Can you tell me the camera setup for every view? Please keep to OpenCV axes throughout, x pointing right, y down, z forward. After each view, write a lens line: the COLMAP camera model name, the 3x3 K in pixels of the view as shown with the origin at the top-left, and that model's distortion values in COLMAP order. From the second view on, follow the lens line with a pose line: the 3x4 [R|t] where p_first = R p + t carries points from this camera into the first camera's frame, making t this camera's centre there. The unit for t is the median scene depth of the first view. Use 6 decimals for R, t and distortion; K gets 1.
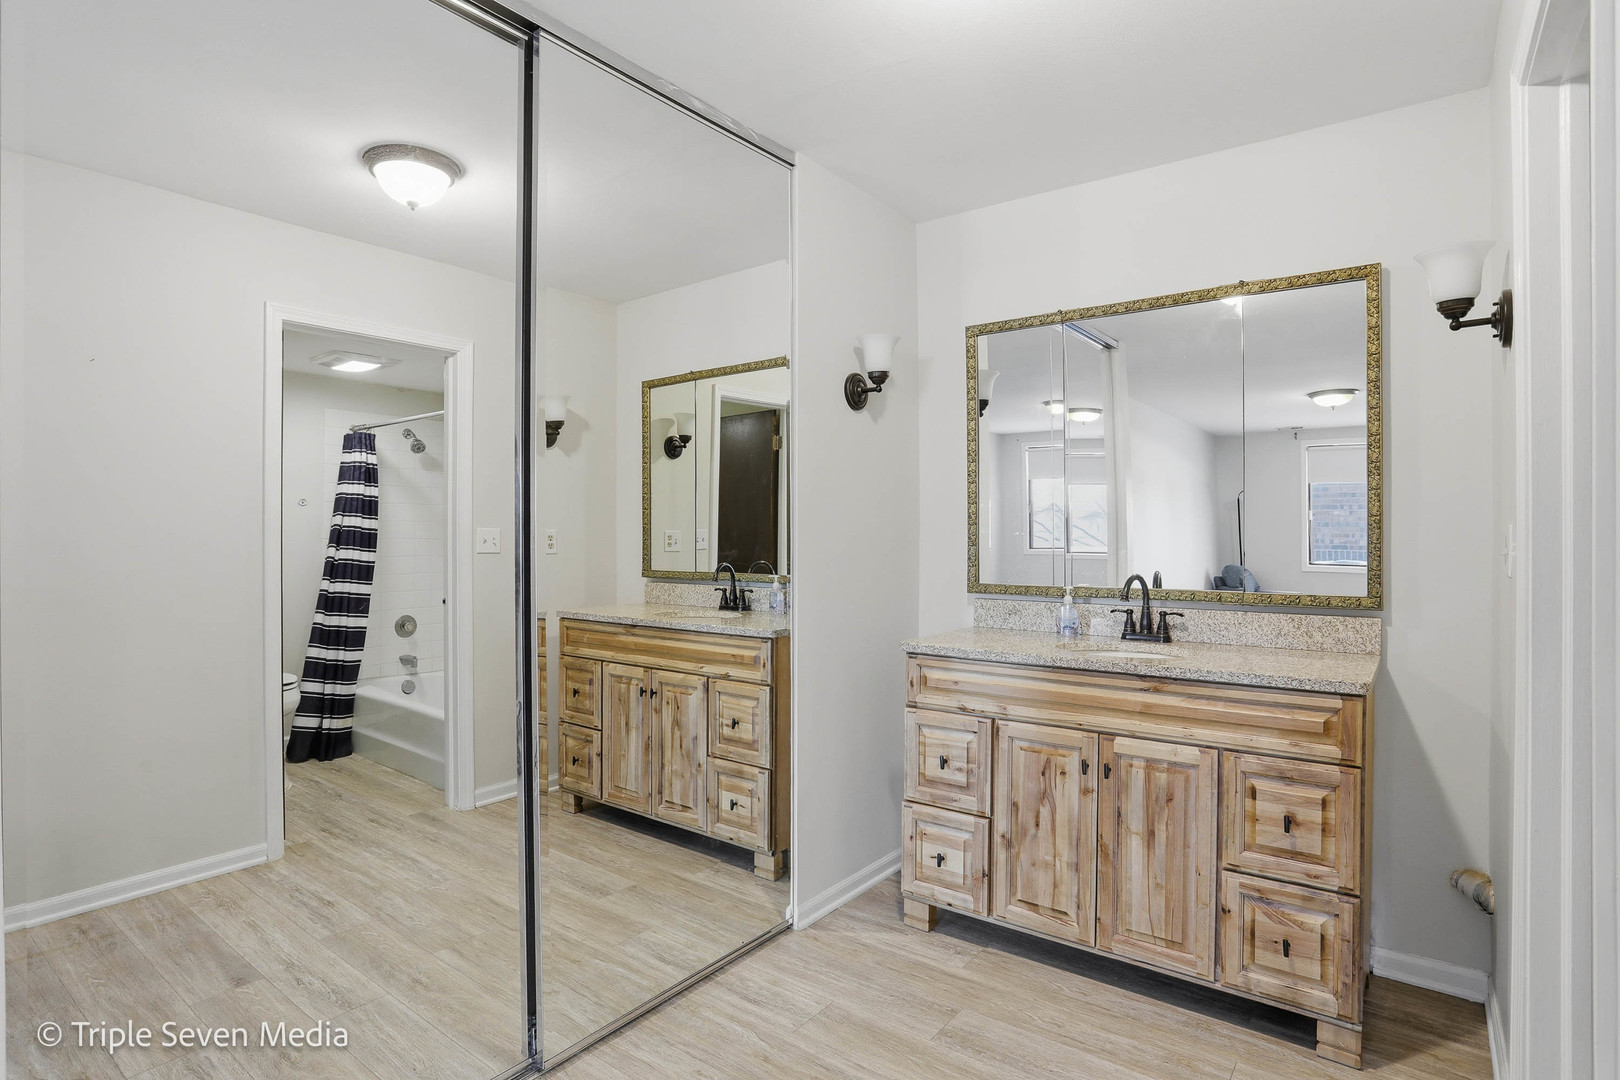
lens RADIAL K [[836.4, 0, 798.2], [0, 836.4, 529.2], [0, 0, 1]] dist [-0.071138, 0.028504]
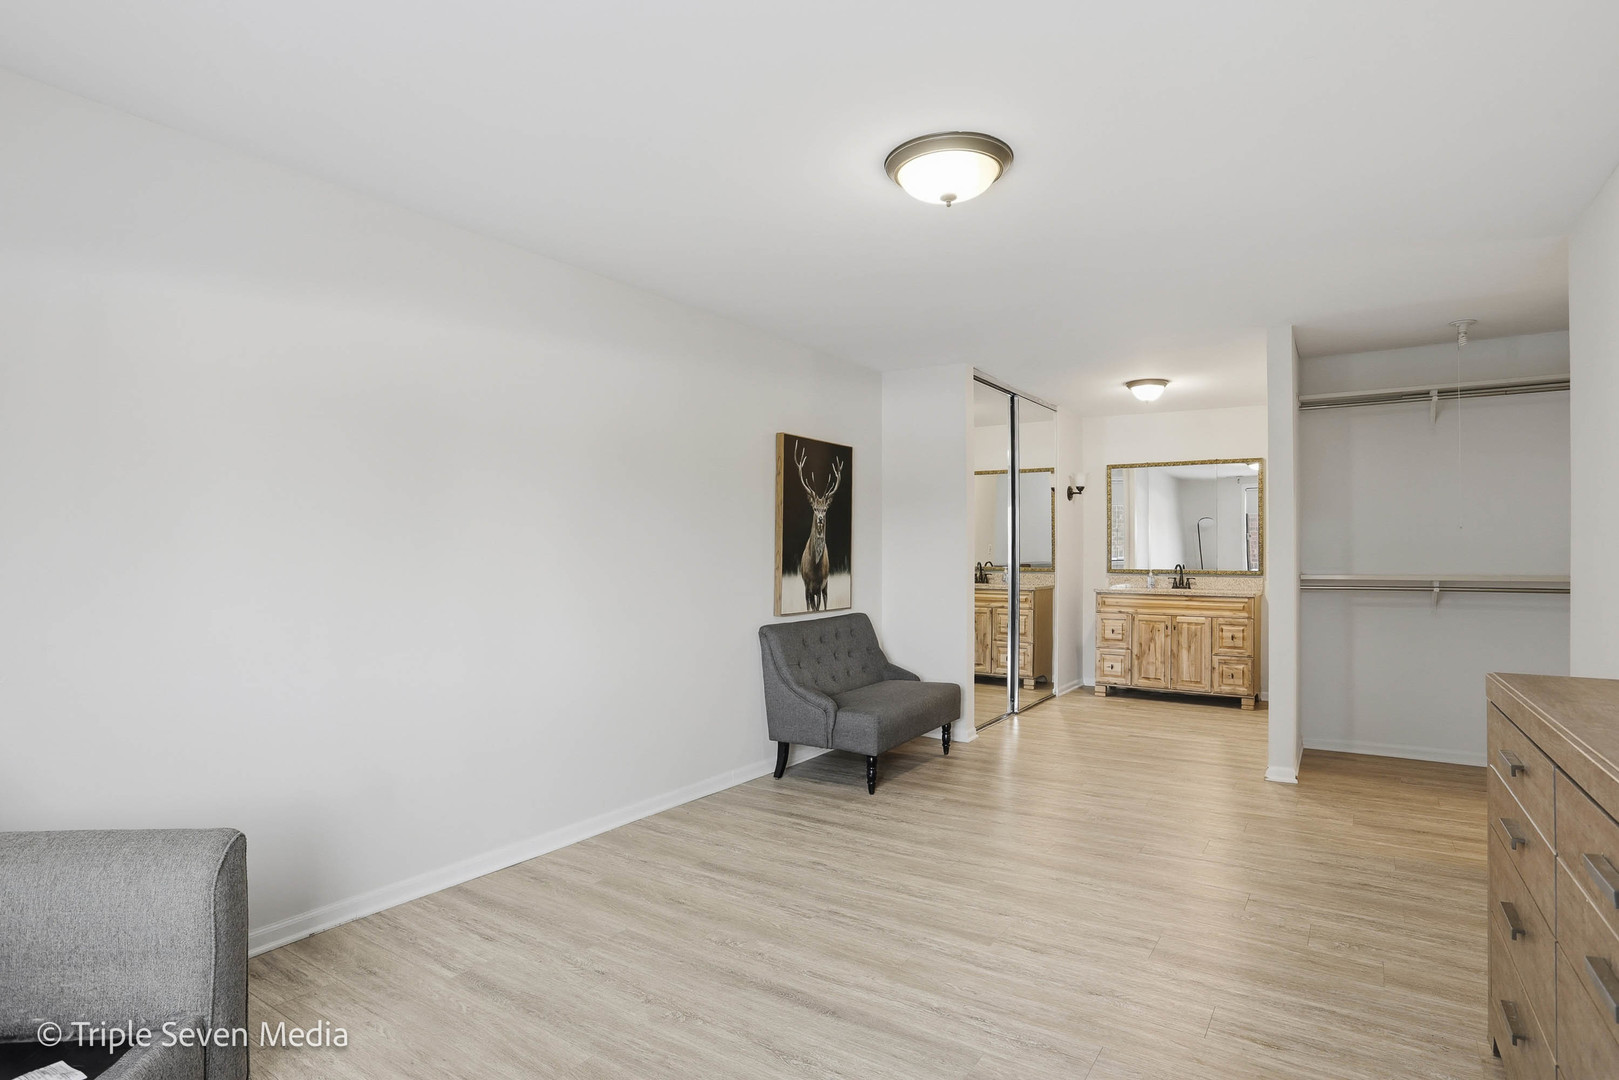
lens RADIAL K [[851.7, 0, 800.8], [0, 851.7, 553.8], [0, 0, 1]] dist [-0.073654, 0.032561]
pose [[0.997925, -0.001177, 0.064373, -1.162776], [0.000407, 0.999928, 0.011984, -0.015440], [-0.064383, -0.011933, 0.997854, -1.935073]]
